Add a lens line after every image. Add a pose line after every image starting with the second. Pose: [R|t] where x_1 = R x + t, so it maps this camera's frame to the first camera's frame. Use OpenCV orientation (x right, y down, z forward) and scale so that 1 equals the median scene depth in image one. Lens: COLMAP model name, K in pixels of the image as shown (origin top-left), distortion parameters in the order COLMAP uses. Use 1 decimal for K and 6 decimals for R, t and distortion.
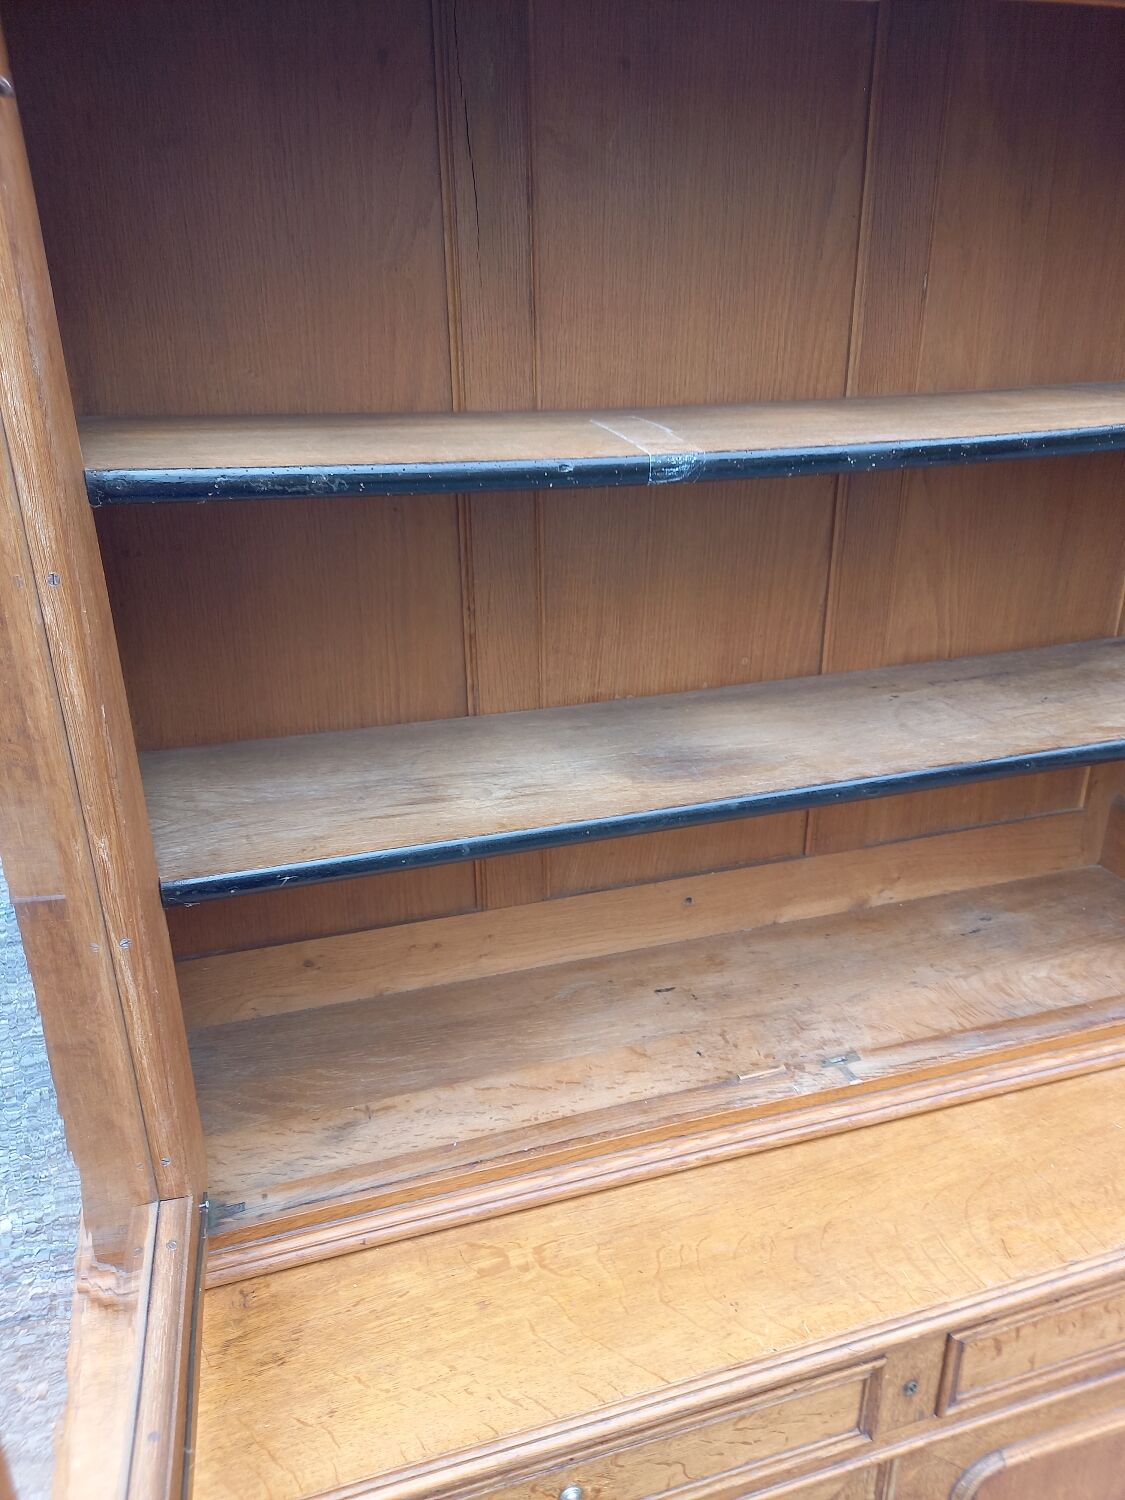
lens RADIAL K [[1106.4, 0, 562.1], [0, 1106.4, 760.5], [0, 0, 1]] dist [0.030824, -0.031771]
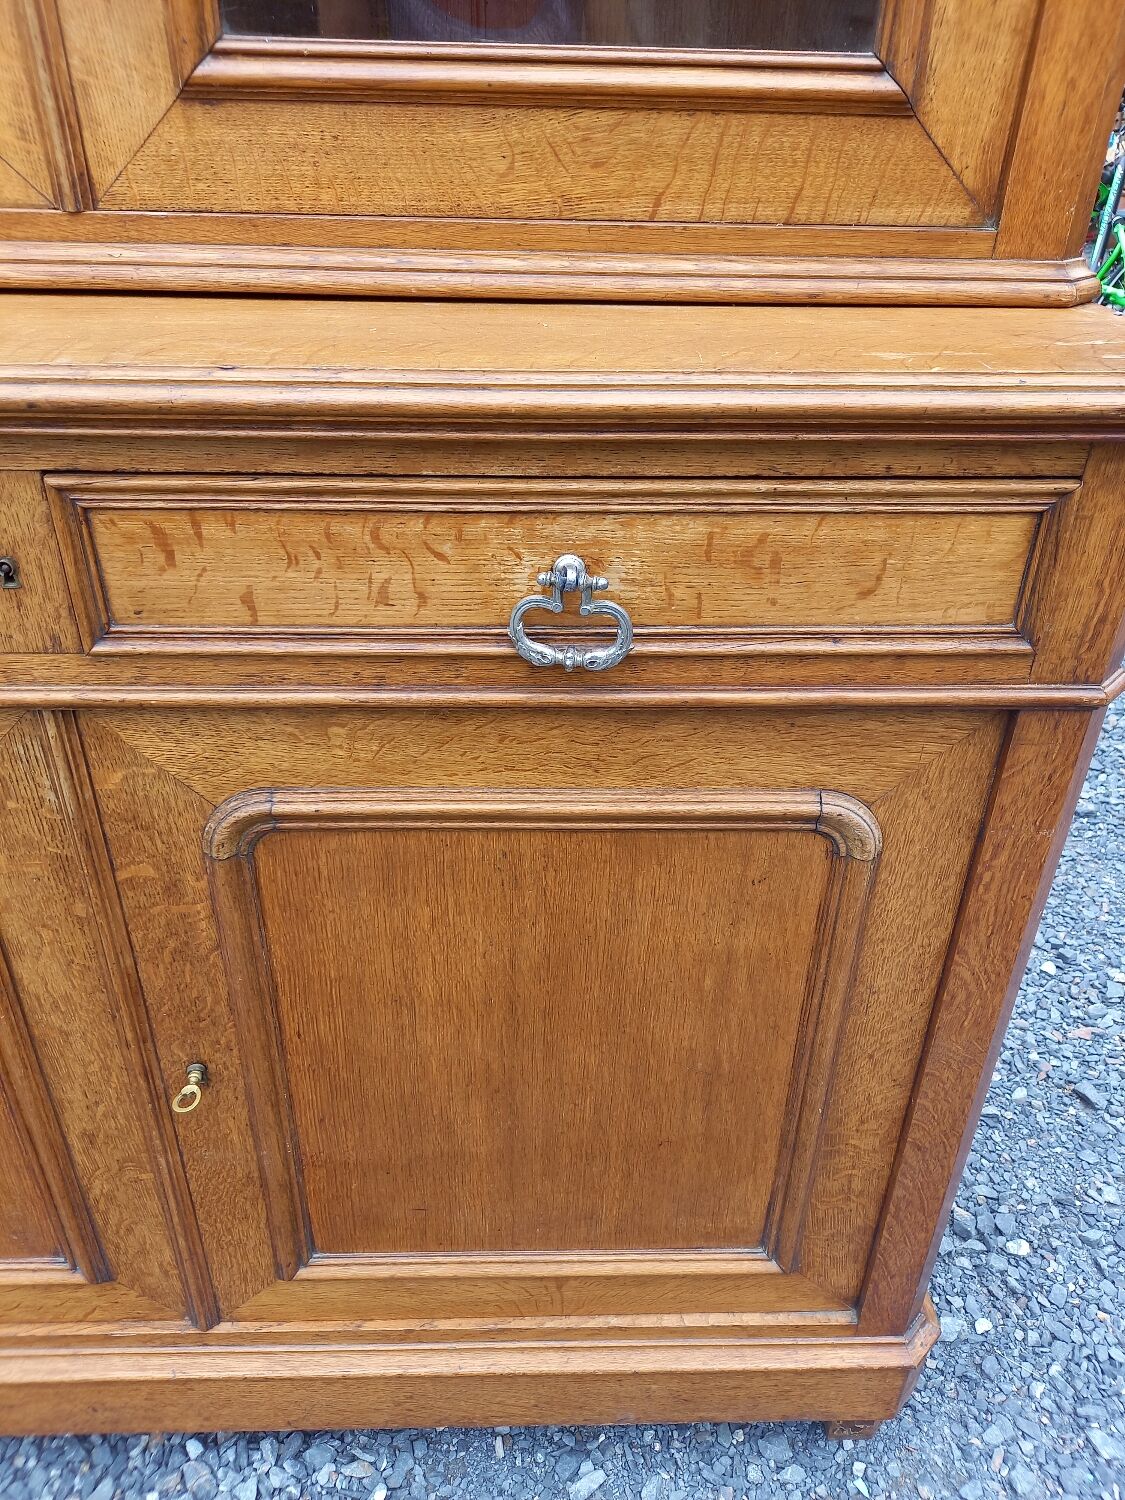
lens RADIAL K [[1106.4, 0, 567.5], [0, 1106.4, 756.7], [0, 0, 1]] dist [0.030824, -0.031771]
pose [[0.962433, 0.168767, -0.212700, 0.767180], [-0.138061, 0.978713, 0.151857, 0.523894], [0.233800, -0.116787, 0.965245, 0.452036]]
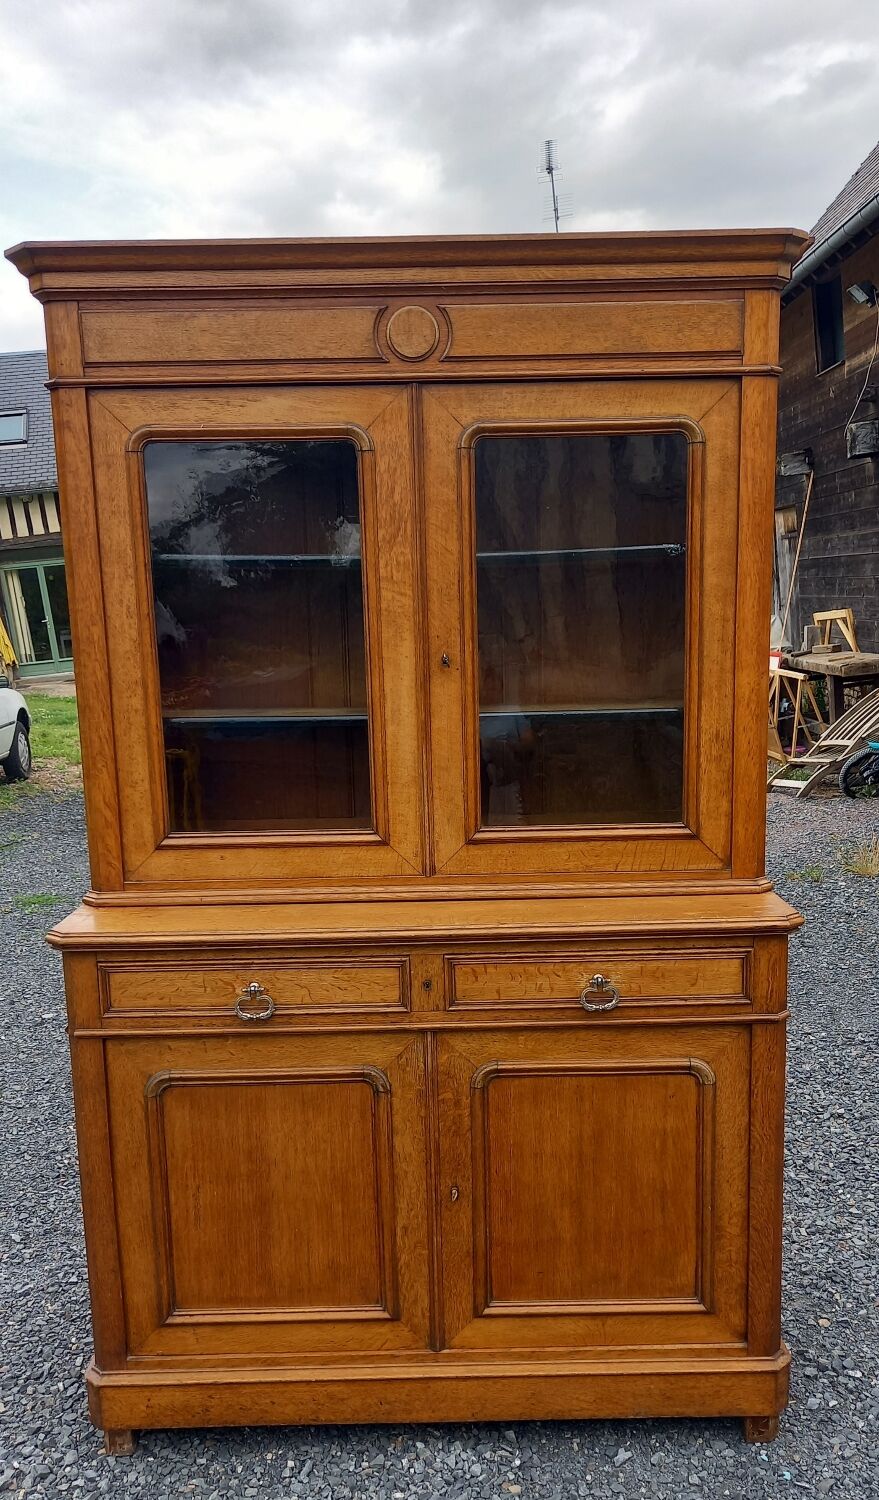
lens RADIAL K [[1239.1, 0, 464.2], [0, 1239.1, 845.8], [0, 0, 1]] dist [0.061950, -0.075353]
pose [[0.954766, 0.043083, -0.294220, 1.041977], [-0.110179, 0.970278, -0.215457, 0.798544], [0.276193, 0.238128, 0.931135, -1.185931]]
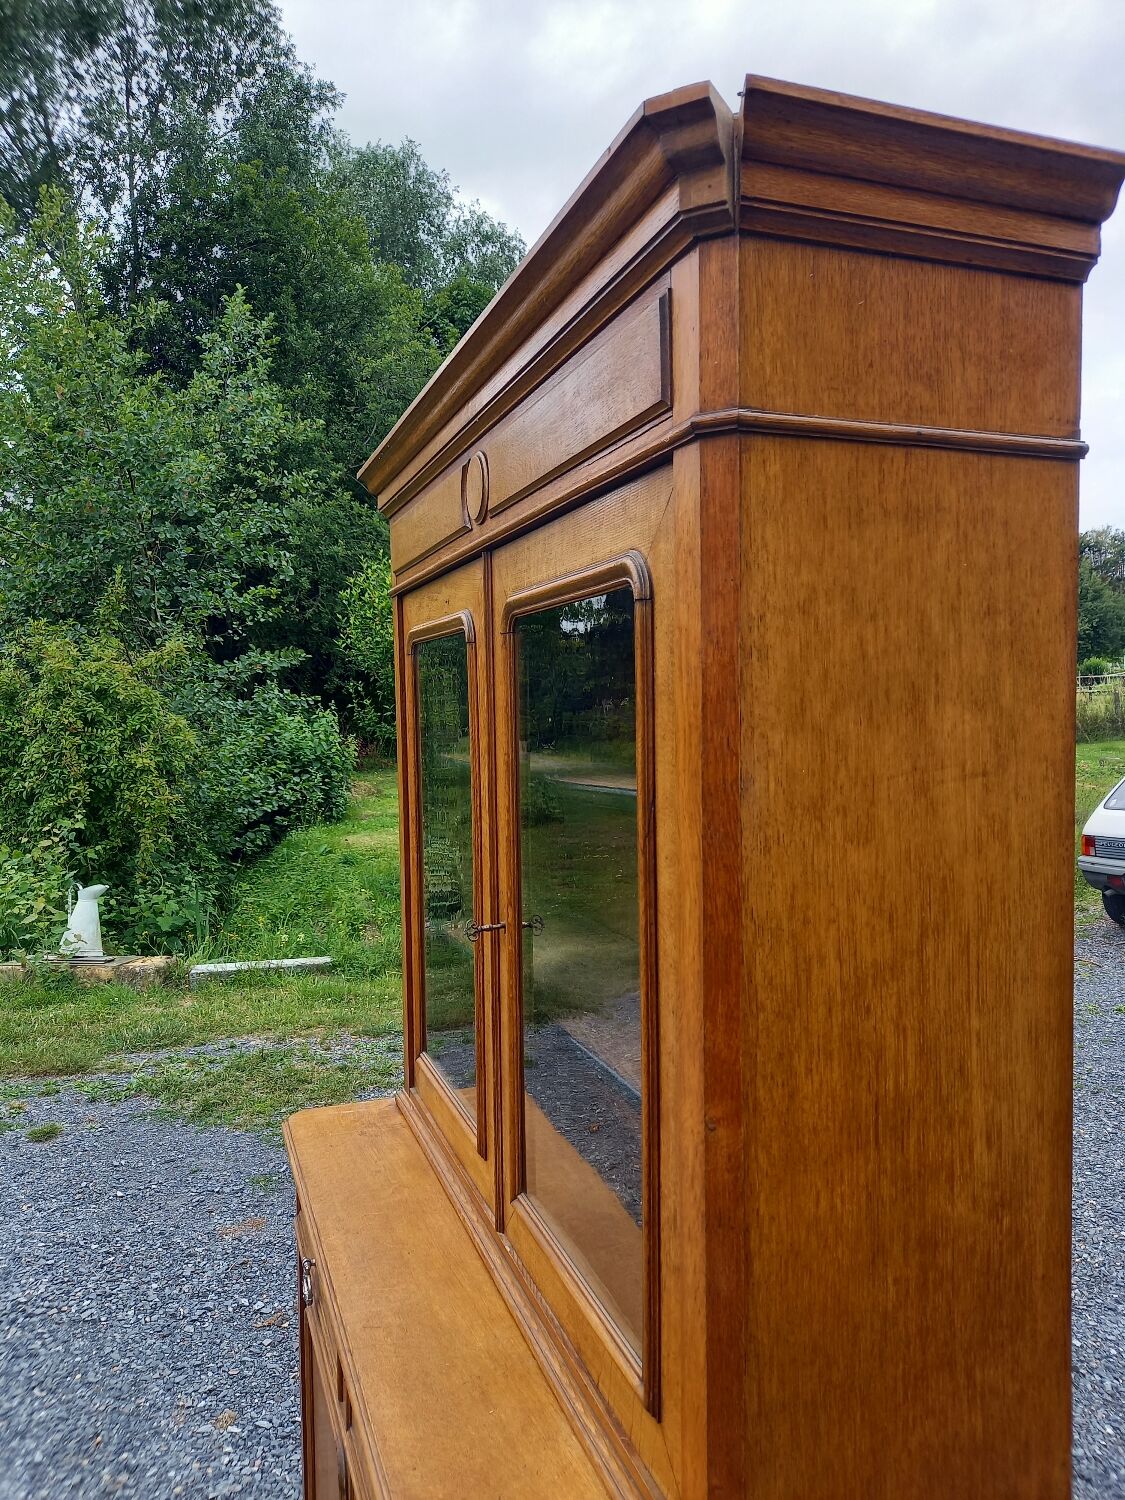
lens RADIAL K [[1106.4, 0, 580.9], [0, 1106.4, 761.2], [0, 0, 1]] dist [0.030824, -0.031771]
pose [[0.043624, 0.063037, -0.997057, 1.726652], [-0.397150, 0.916856, 0.040590, -0.361550], [0.916716, 0.394211, 0.065032, 0.865635]]
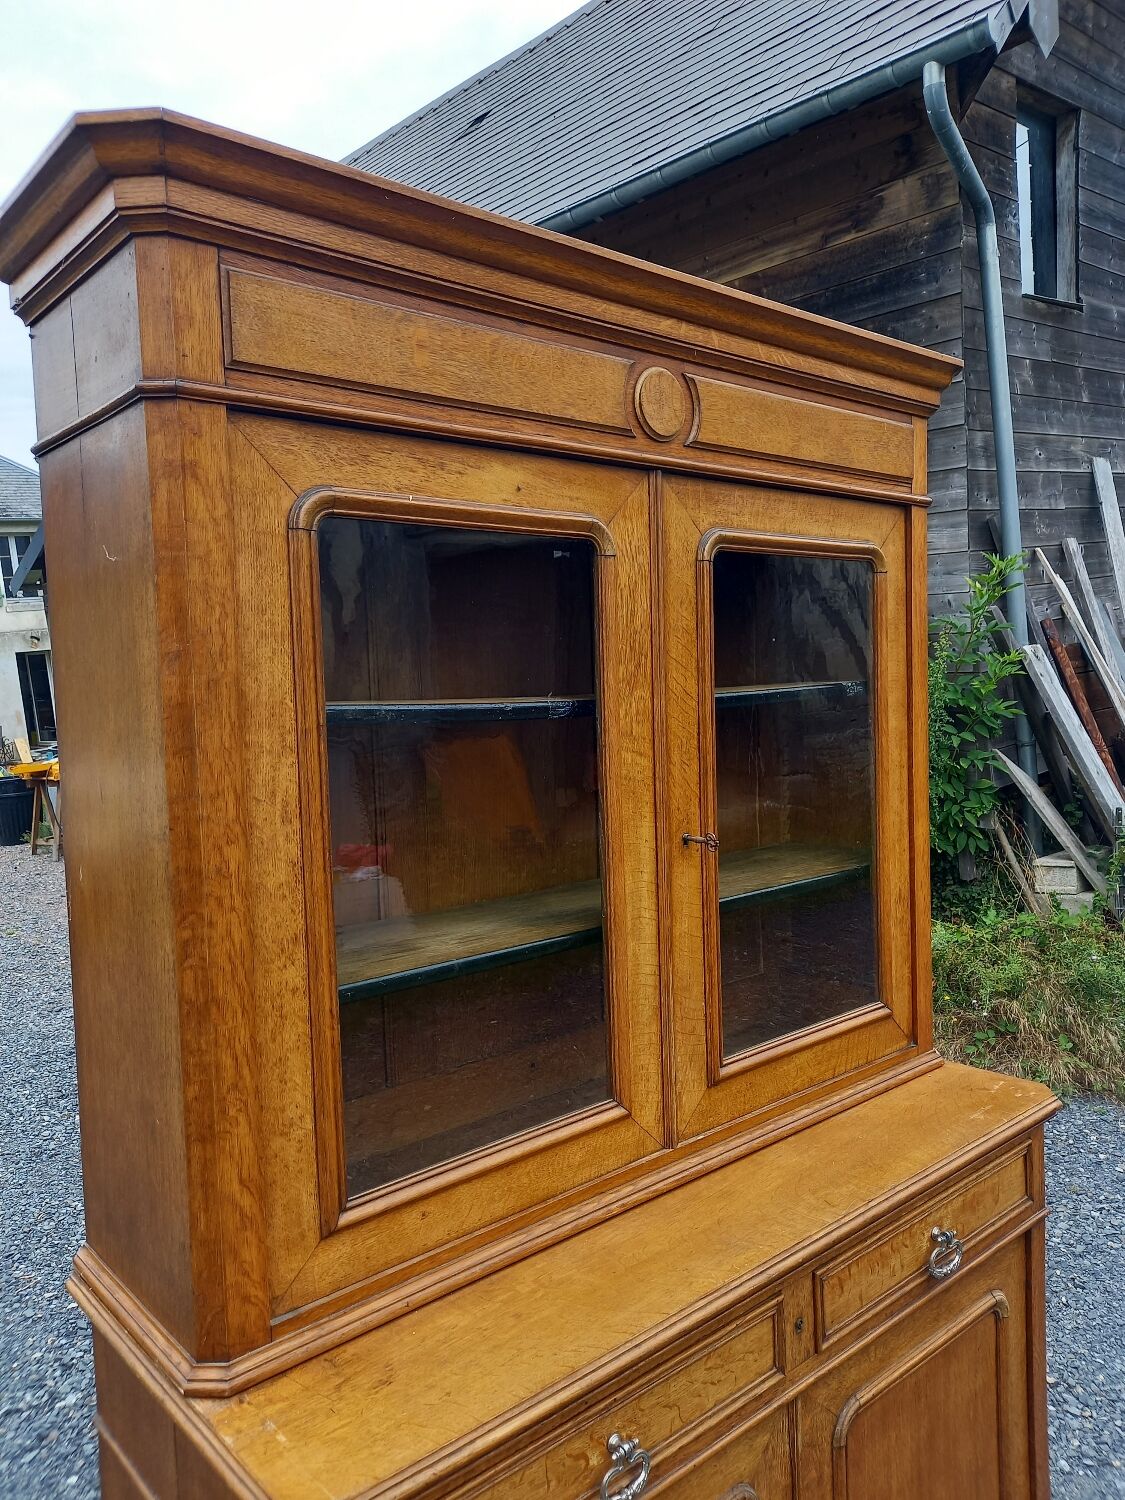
lens RADIAL K [[1106.4, 0, 566.7], [0, 1106.4, 752.3], [0, 0, 1]] dist [0.030824, -0.031771]
pose [[0.917254, -0.045465, 0.395699, -0.477147], [0.181721, 0.931810, -0.314178, 0.277100], [-0.354433, 0.360088, 0.862968, -0.366687]]
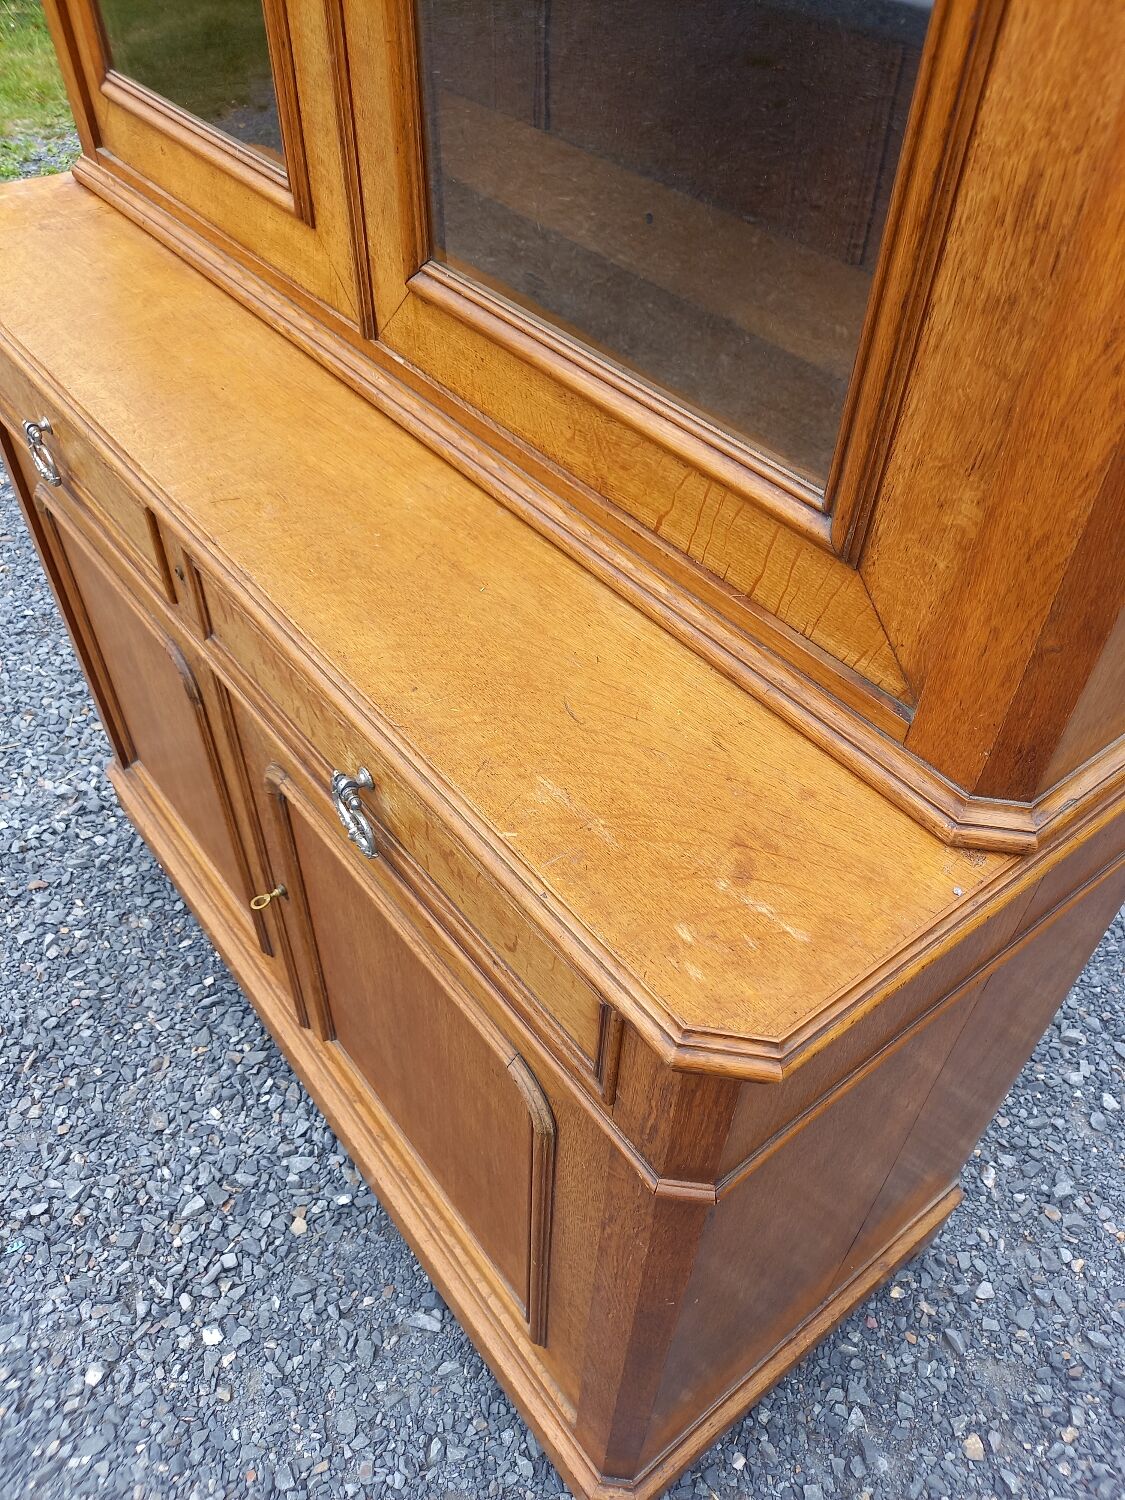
lens RADIAL K [[1106.4, 0, 572.2], [0, 1106.4, 753.8], [0, 0, 1]] dist [0.030824, -0.031771]
pose [[0.354830, 0.672679, -0.649306, 1.176148], [-0.405319, 0.736518, 0.541533, 0.006128], [0.842504, 0.071024, 0.533988, 0.775916]]
